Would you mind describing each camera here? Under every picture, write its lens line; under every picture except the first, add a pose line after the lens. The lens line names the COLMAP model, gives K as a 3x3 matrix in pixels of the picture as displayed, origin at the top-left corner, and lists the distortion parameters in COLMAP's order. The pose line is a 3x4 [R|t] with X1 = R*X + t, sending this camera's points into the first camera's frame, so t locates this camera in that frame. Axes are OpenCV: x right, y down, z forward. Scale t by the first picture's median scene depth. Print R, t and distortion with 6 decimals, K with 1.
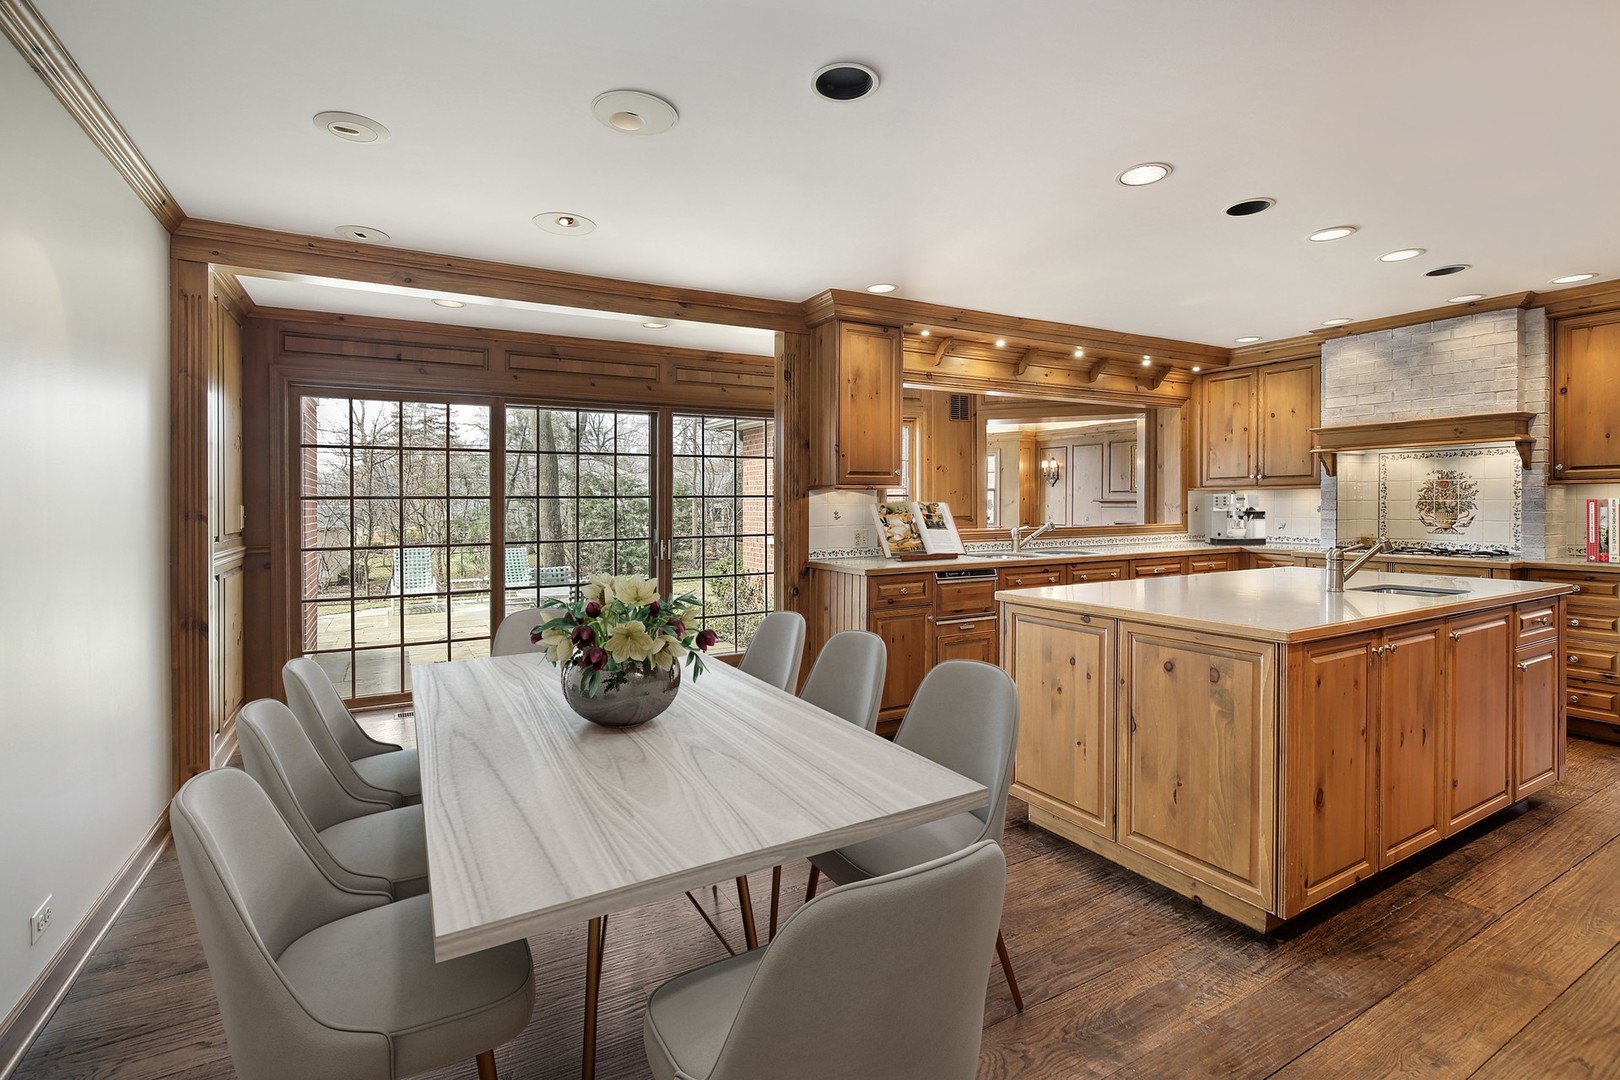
lens RADIAL K [[747.6, 0, 821.9], [0, 747.6, 504.7], [0, 0, 1]] dist [0.000560, -0.000204]
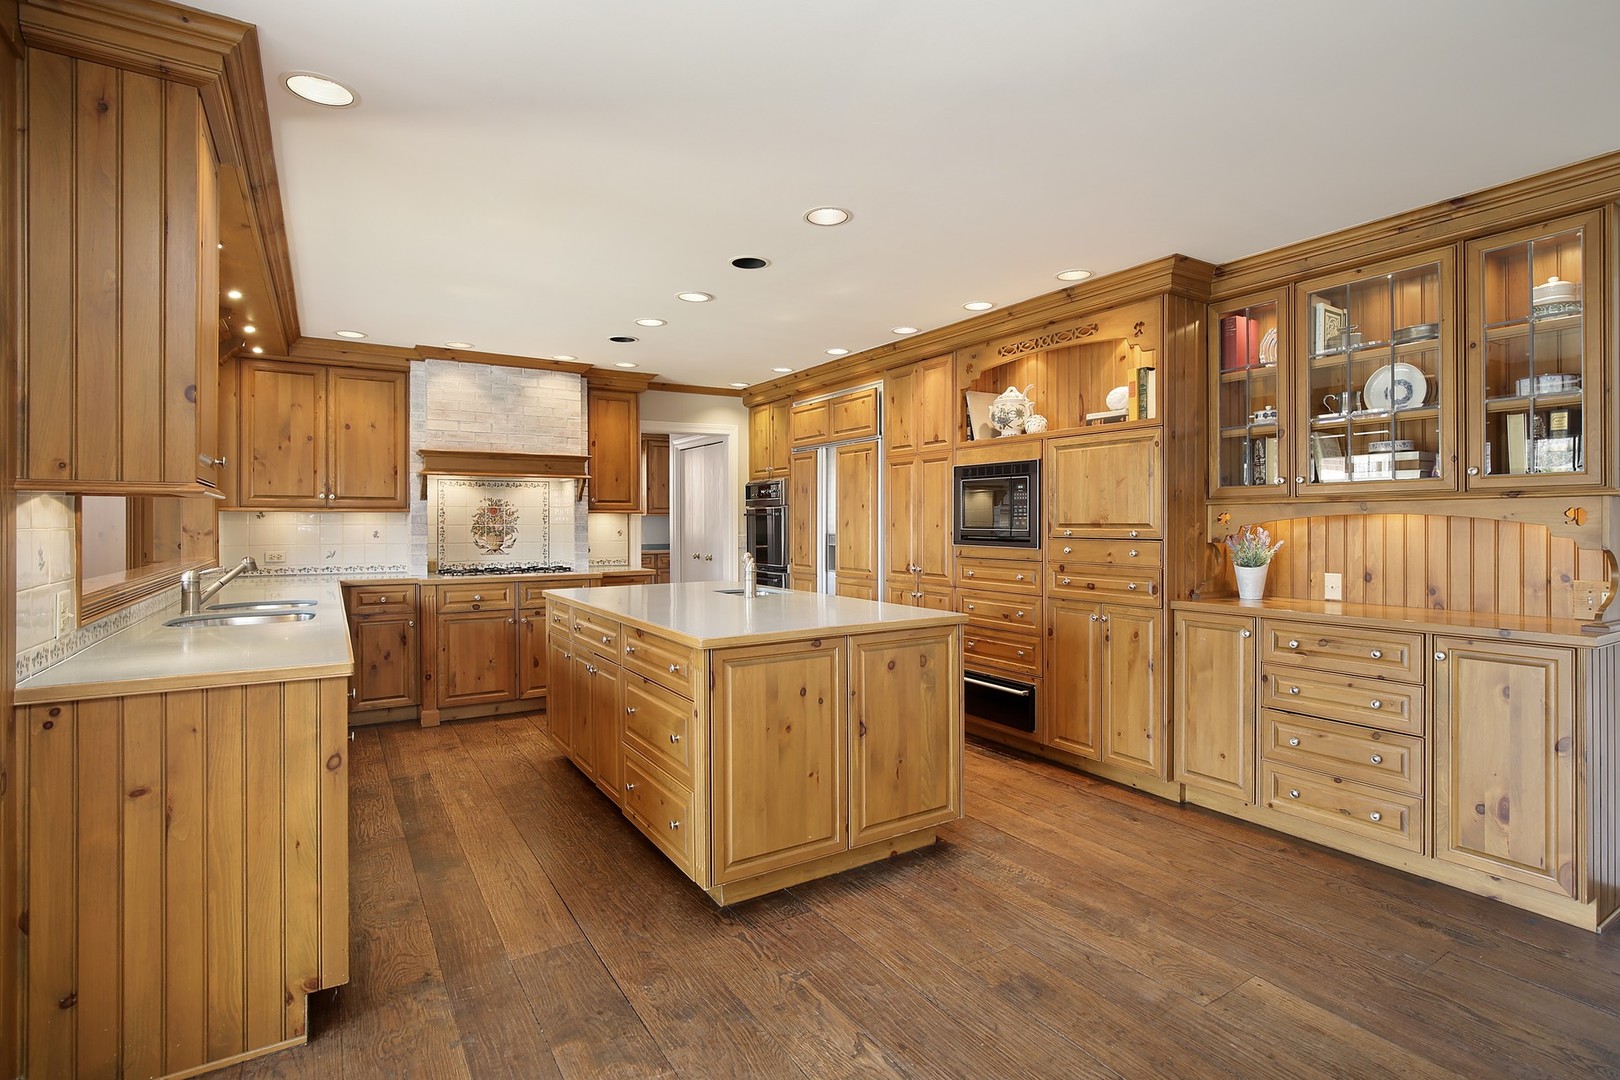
lens RADIAL K [[780.7, 0, 809.6], [0, 780.7, 530.0], [0, 0, 1]] dist [-0.003876, -0.000079]
pose [[-0.033463, -0.003326, 0.999434, -0.410494], [0.006715, 0.999971, 0.003553, 0.000727], [-0.999417, 0.006830, -0.033440, 0.645036]]
